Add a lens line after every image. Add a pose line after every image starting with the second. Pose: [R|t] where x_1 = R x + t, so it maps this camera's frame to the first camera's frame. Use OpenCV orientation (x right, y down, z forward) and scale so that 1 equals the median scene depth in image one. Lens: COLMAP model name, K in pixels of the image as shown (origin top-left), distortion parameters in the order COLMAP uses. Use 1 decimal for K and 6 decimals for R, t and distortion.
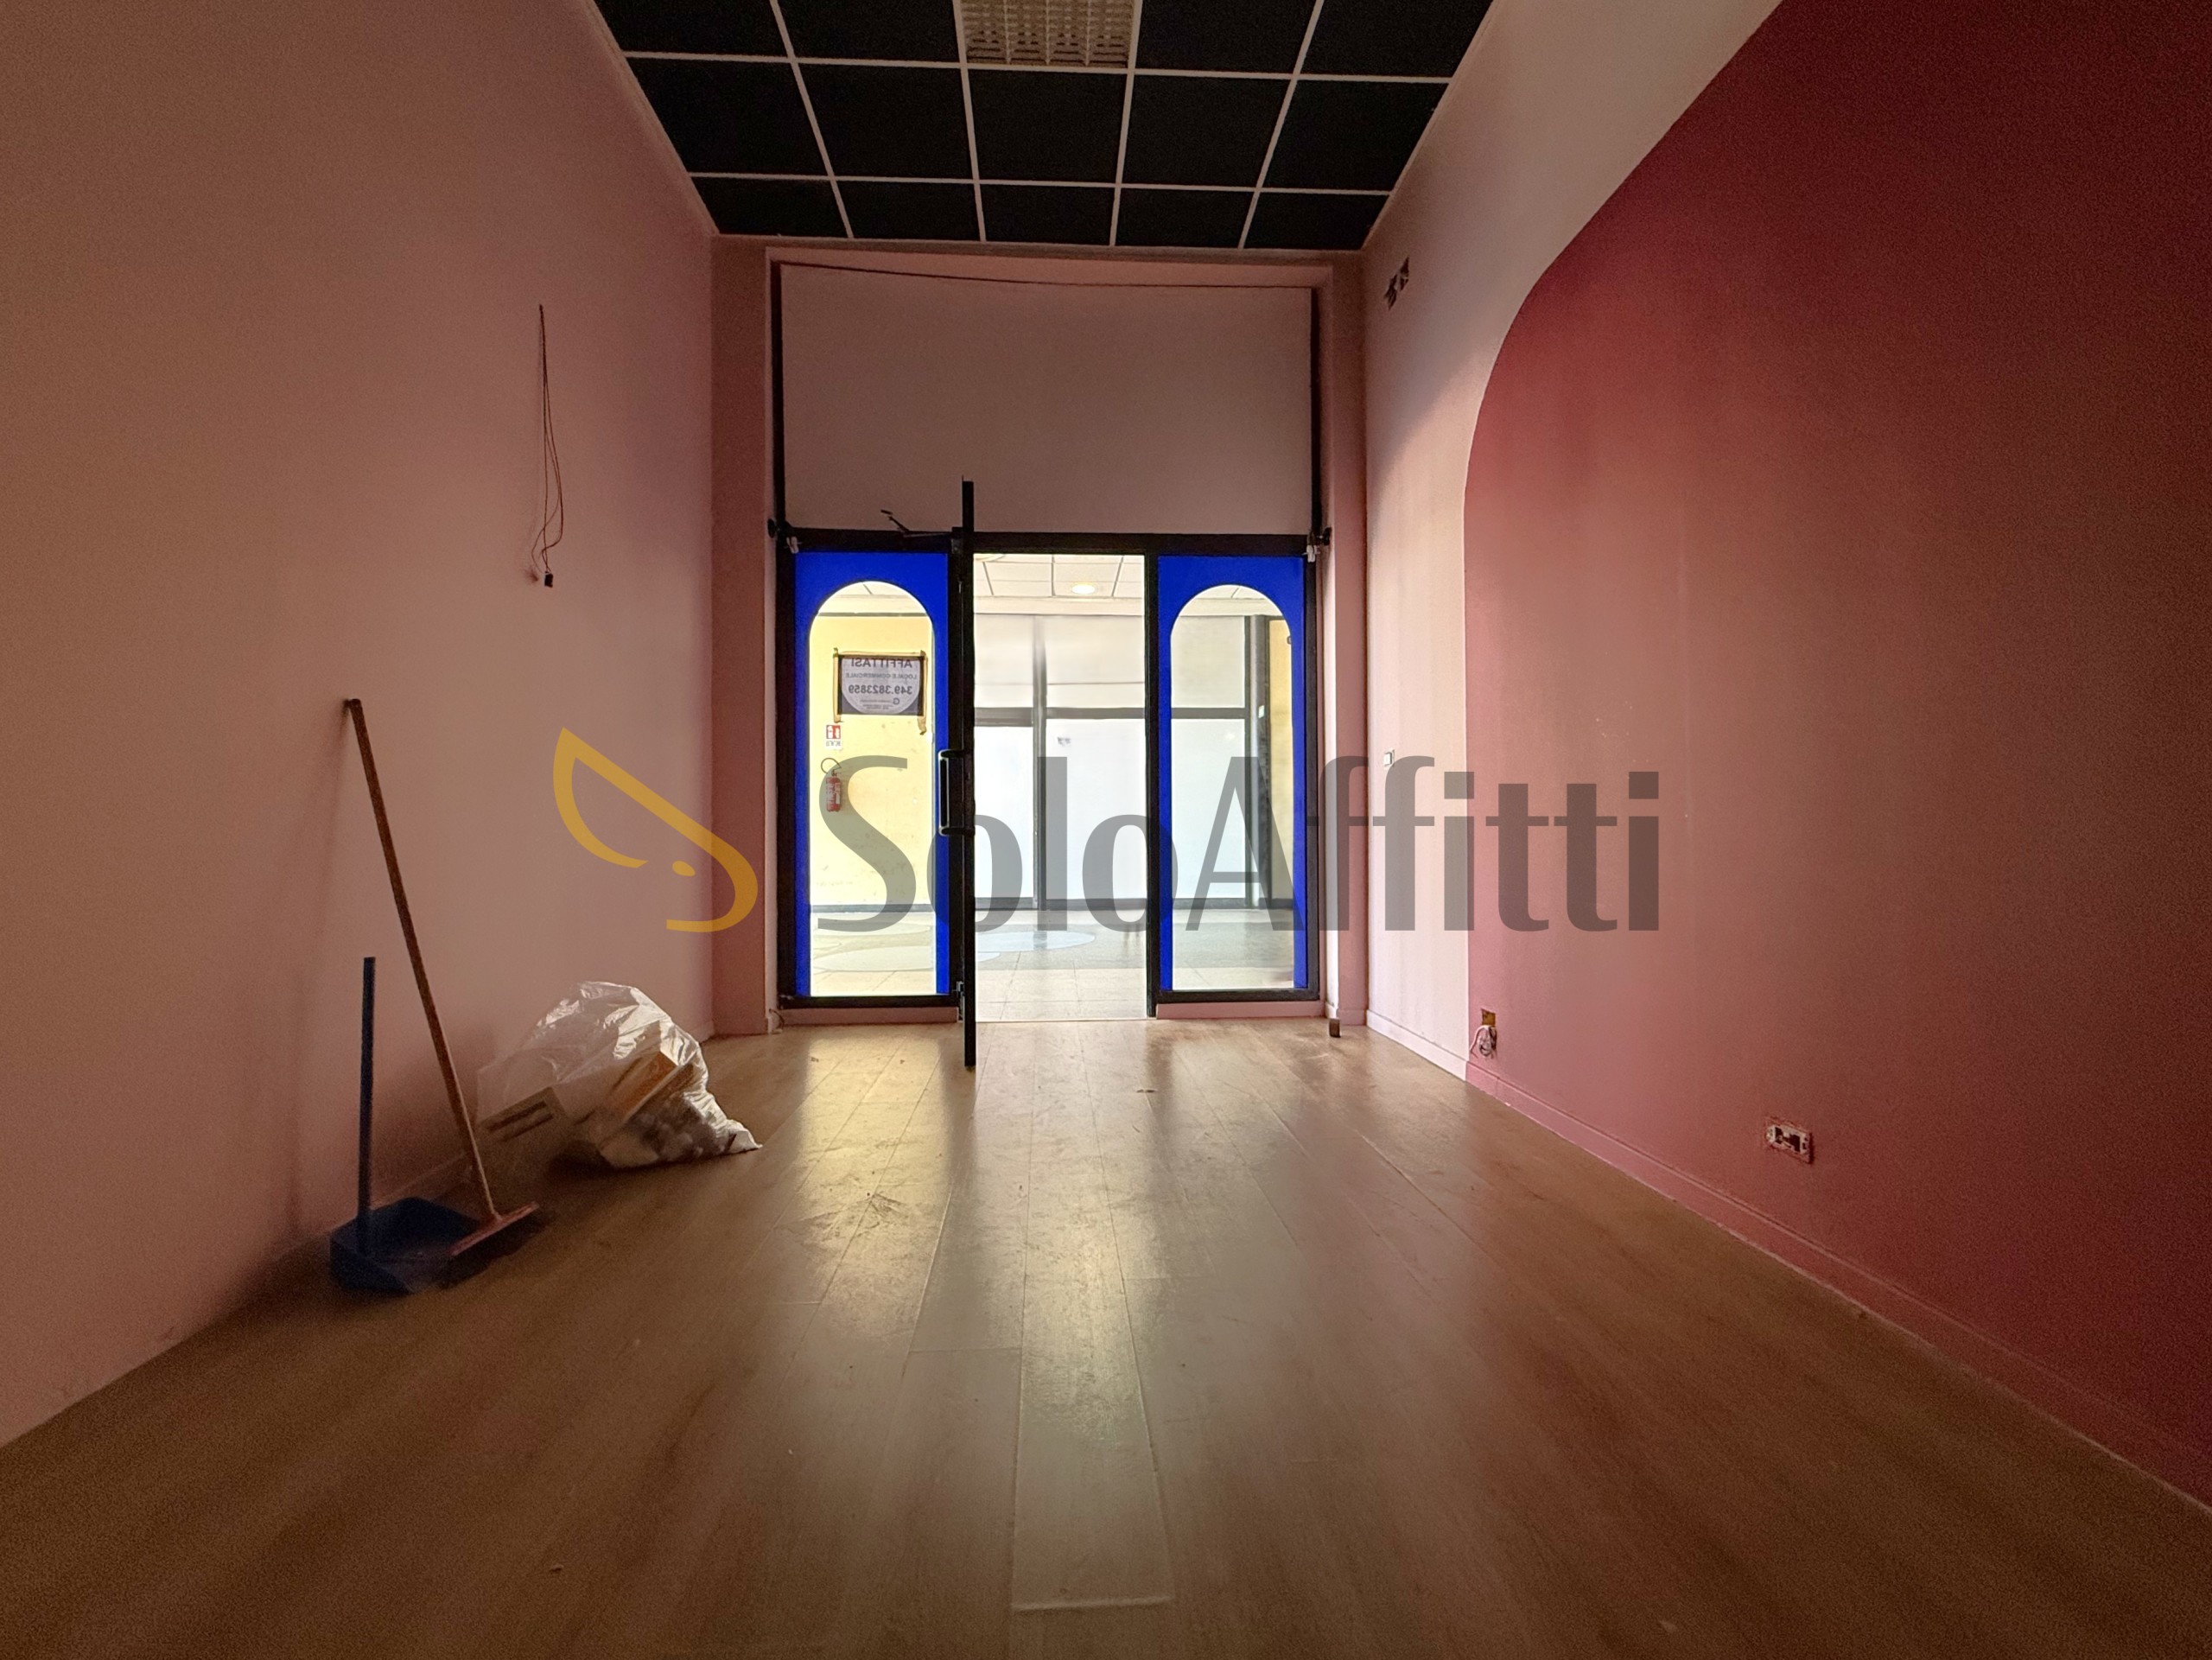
lens RADIAL K [[885.6, 0, 1106.0], [0, 885.6, 830.0], [0, 0, 1]] dist [0.002823, 0.000184]
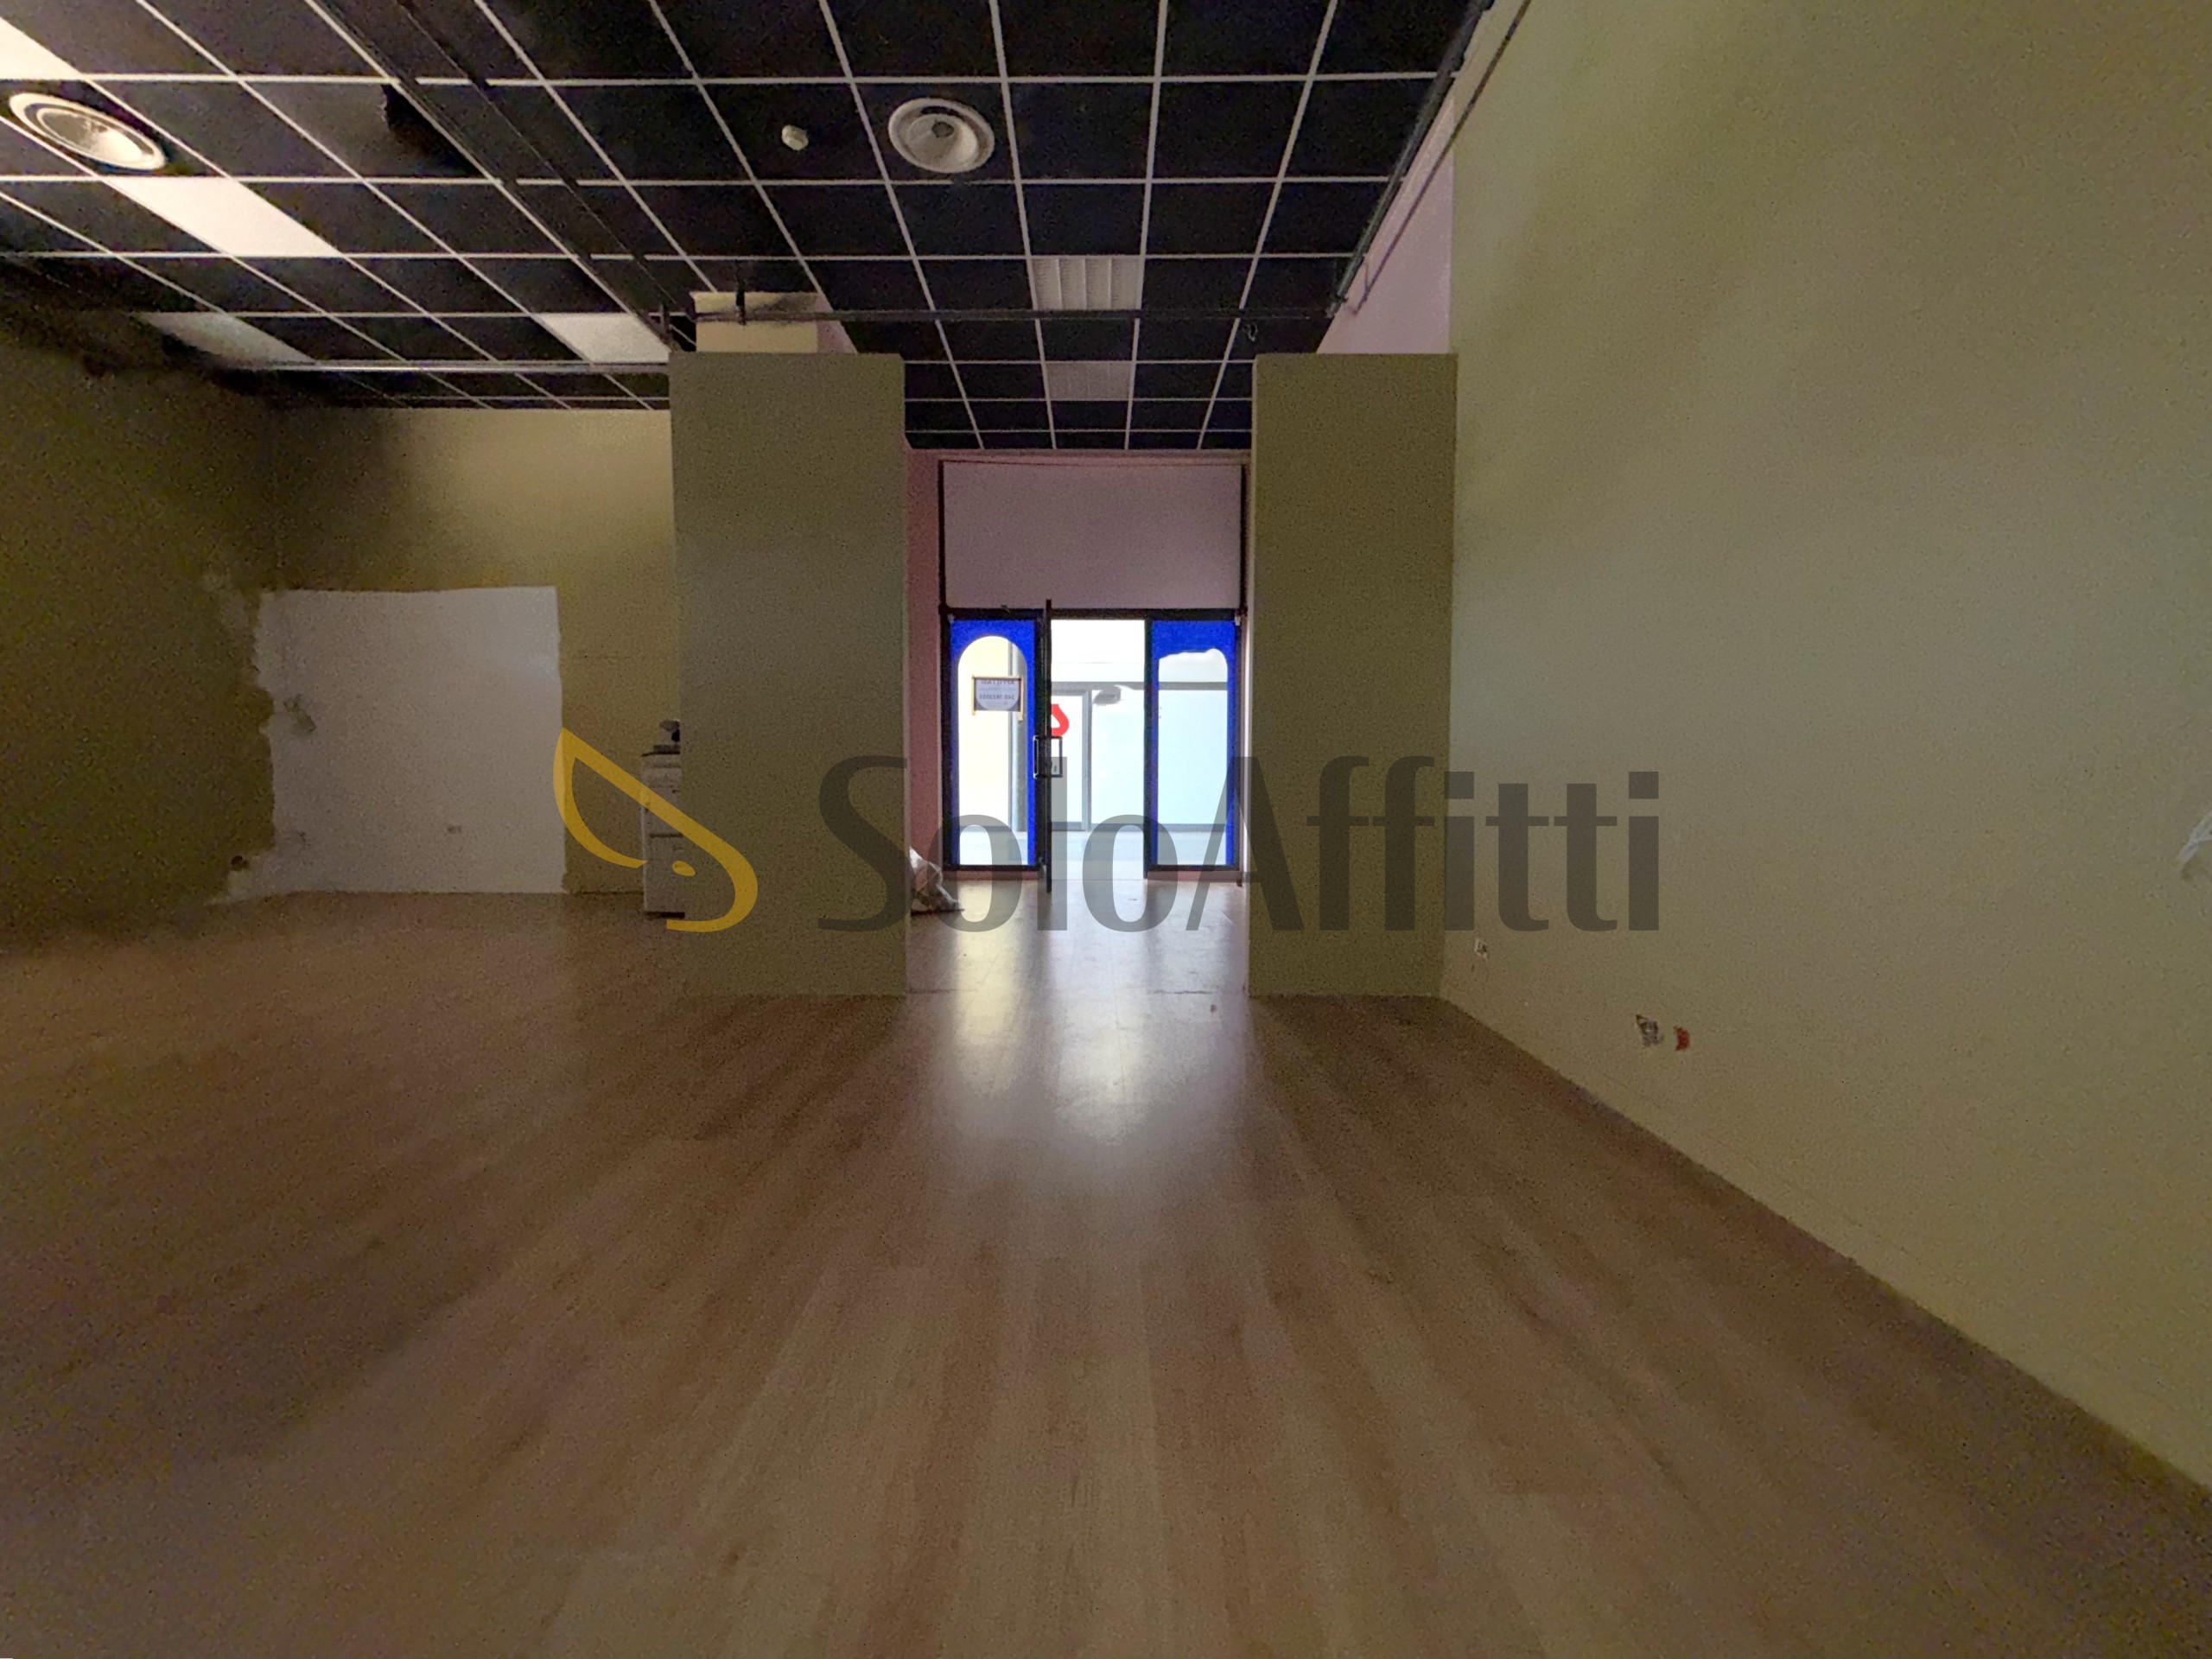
lens RADIAL K [[885.5, 0, 1106.0], [0, 885.5, 829.5], [0, 0, 1]] dist [0.002823, 0.000184]
pose [[0.999336, 0.005816, -0.035959, 0.033469], [-0.003766, 0.998377, 0.056823, 0.008094], [0.036231, -0.056650, 0.997736, -0.810540]]
